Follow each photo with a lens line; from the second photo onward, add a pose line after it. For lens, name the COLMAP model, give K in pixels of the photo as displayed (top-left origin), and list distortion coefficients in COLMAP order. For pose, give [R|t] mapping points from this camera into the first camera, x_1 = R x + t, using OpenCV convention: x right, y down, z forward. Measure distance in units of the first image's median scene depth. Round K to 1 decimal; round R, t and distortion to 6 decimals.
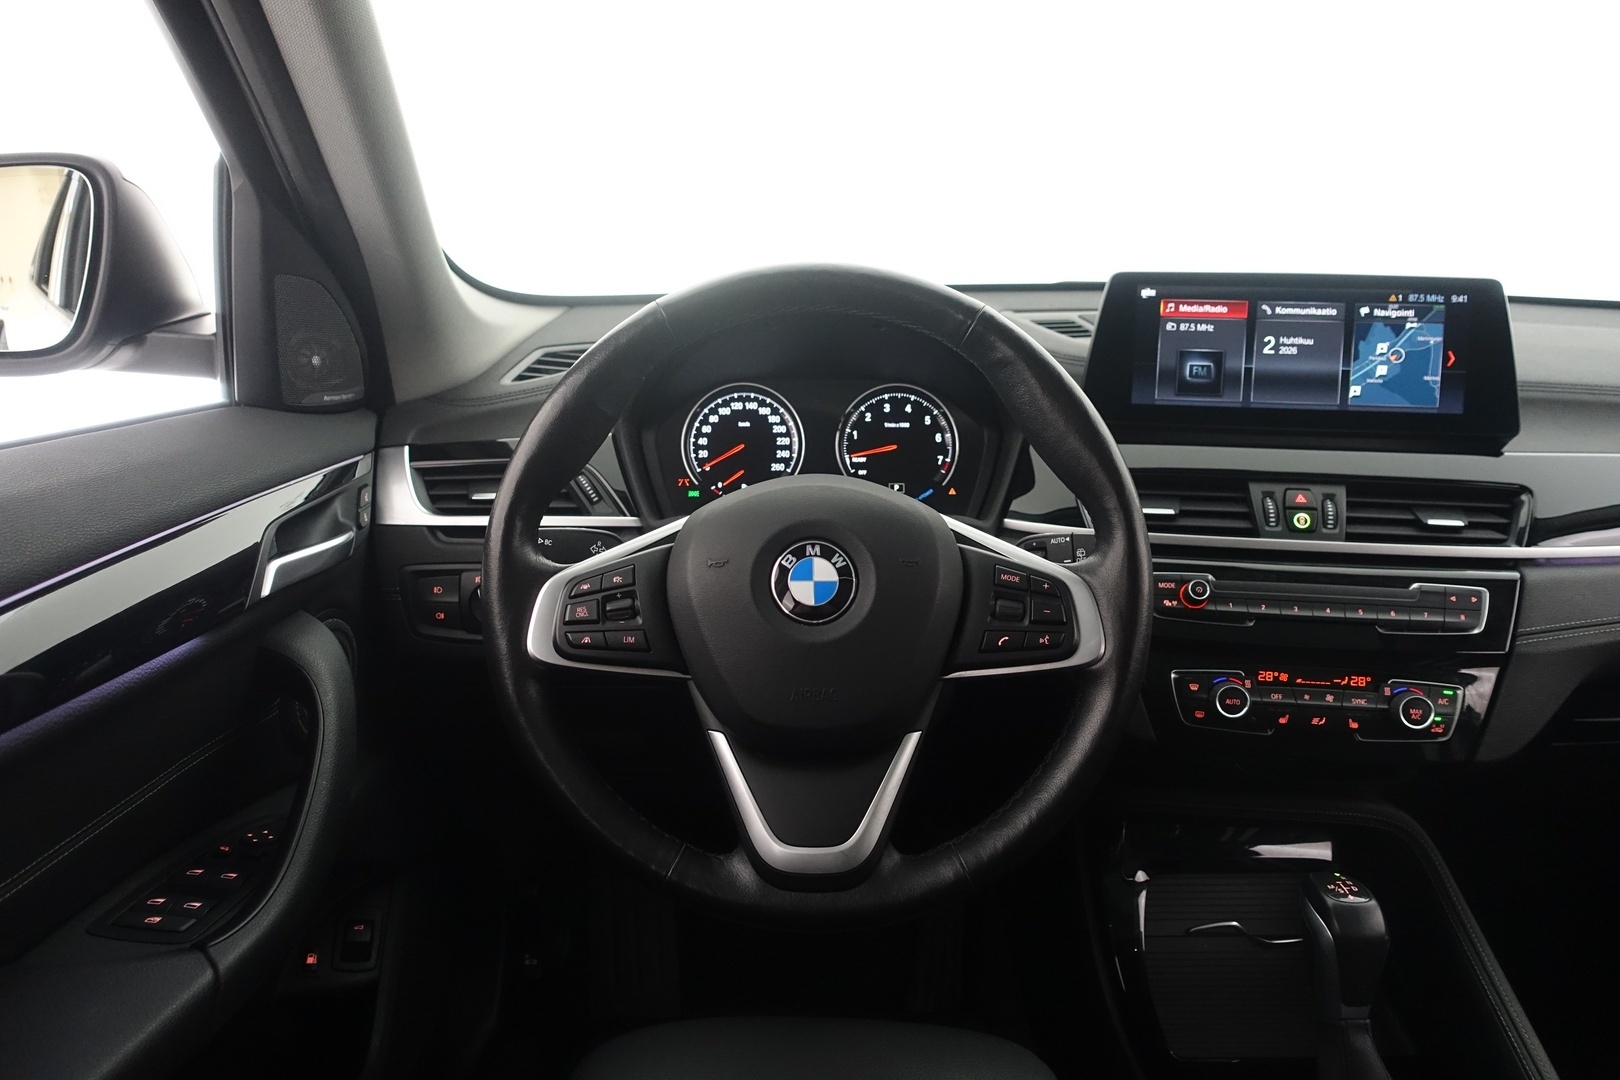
lens RADIAL K [[1109.2, 0, 800.2], [0, 1109.2, 544.6], [0, 0, 1]] dist [-0.000459, -0.003646]
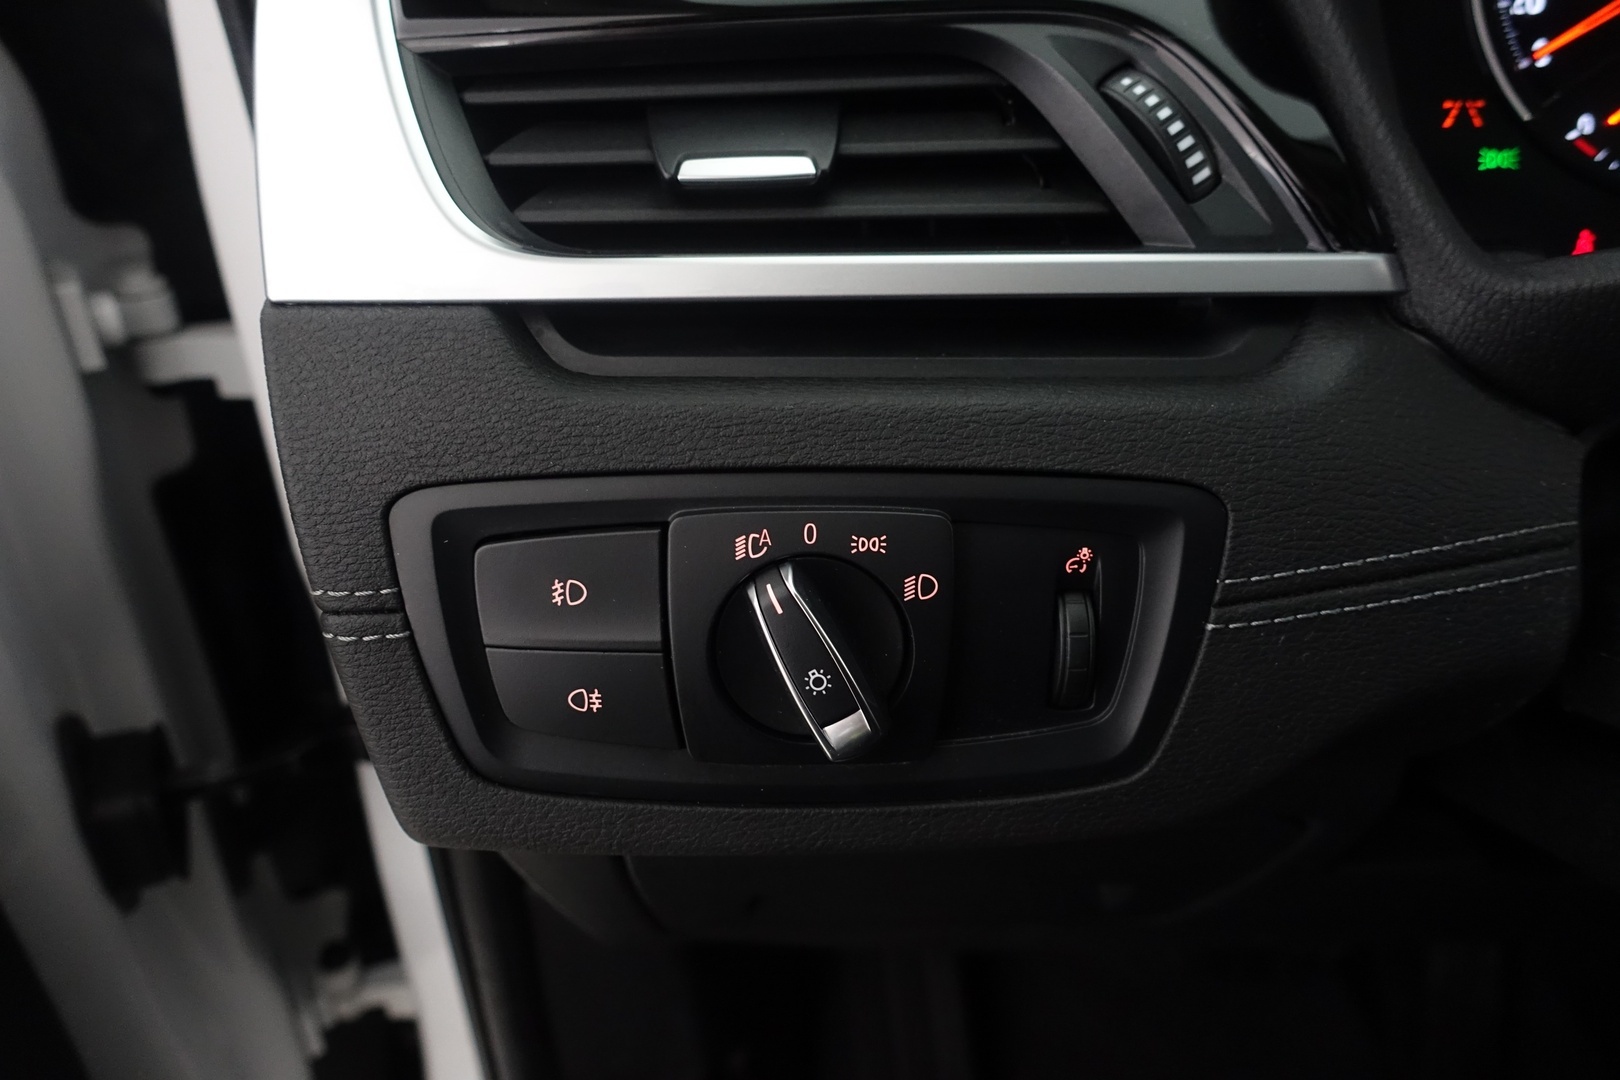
lens RADIAL K [[1109.2, 0, 809.0], [0, 1109.2, 539.8], [0, 0, 1]] dist [-0.000459, -0.003646]
pose [[0.999812, -0.011843, -0.015337, -0.271255], [0.014829, 0.977131, 0.212118, -0.017075], [0.012474, -0.212306, 0.977124, 0.773887]]
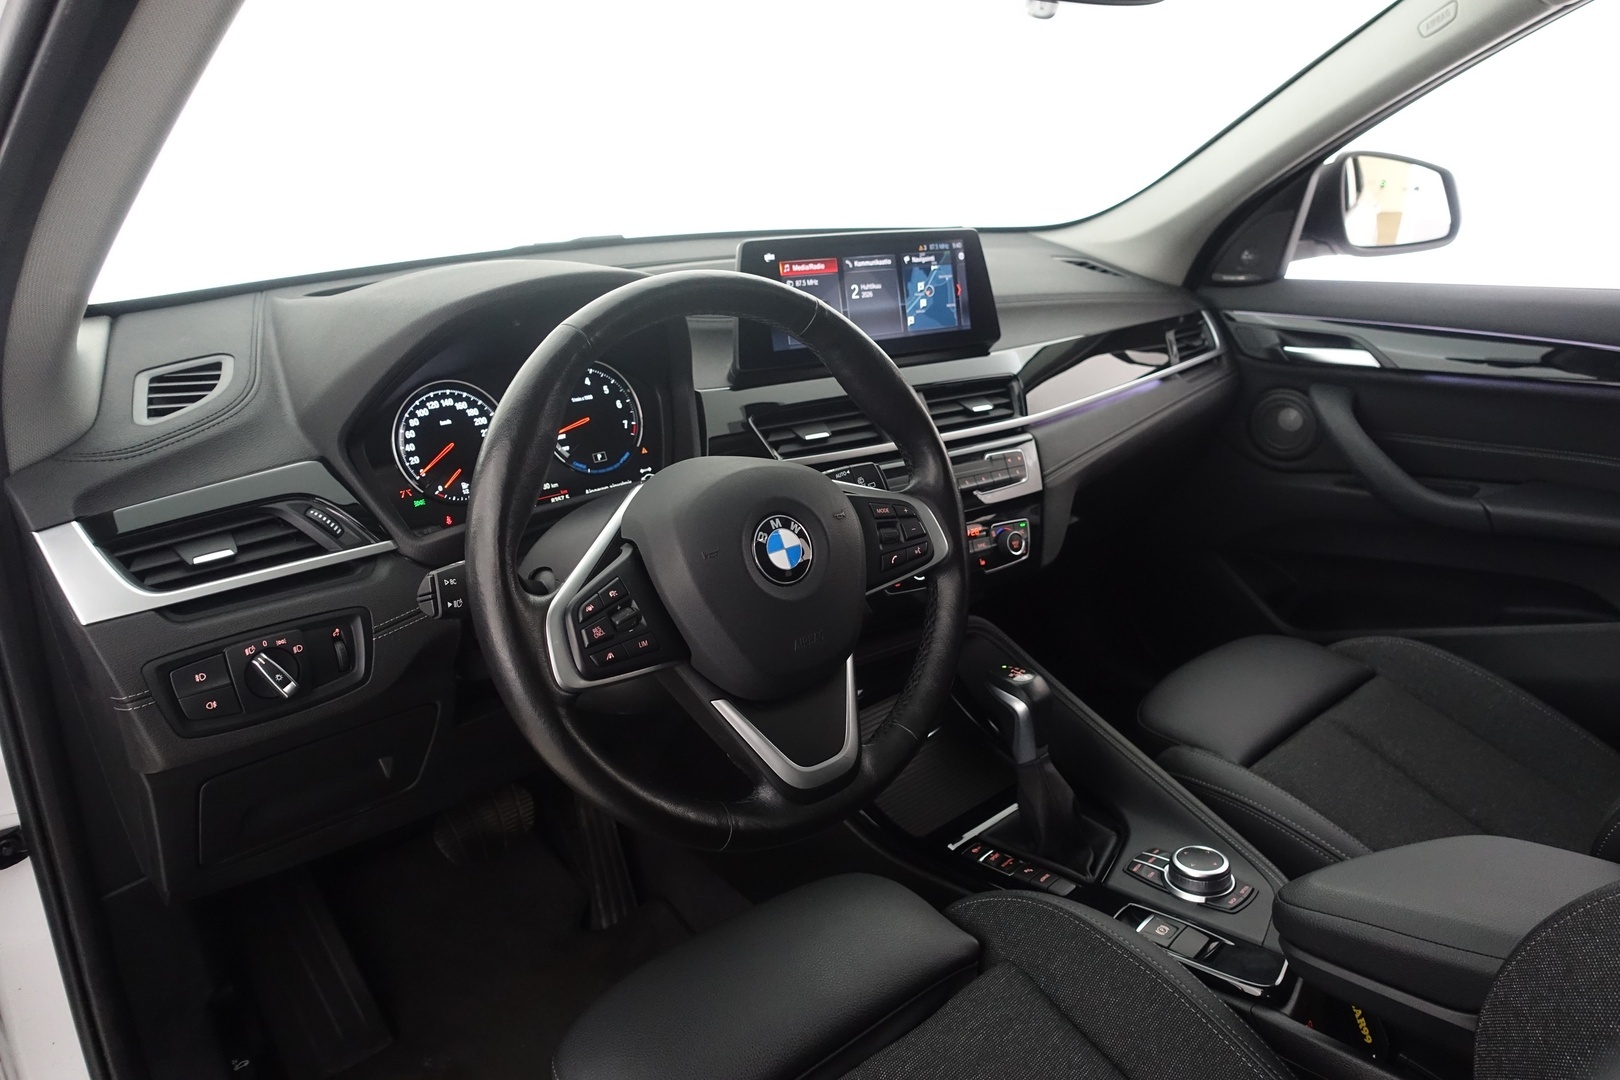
lens RADIAL K [[1109.2, 0, 809.5], [0, 1109.2, 548.6], [0, 0, 1]] dist [-0.000459, -0.003646]
pose [[0.753132, -0.238903, 0.612958, -0.468216], [0.185989, 0.971043, 0.149946, -0.094489], [-0.631031, 0.001074, 0.775757, 0.045700]]
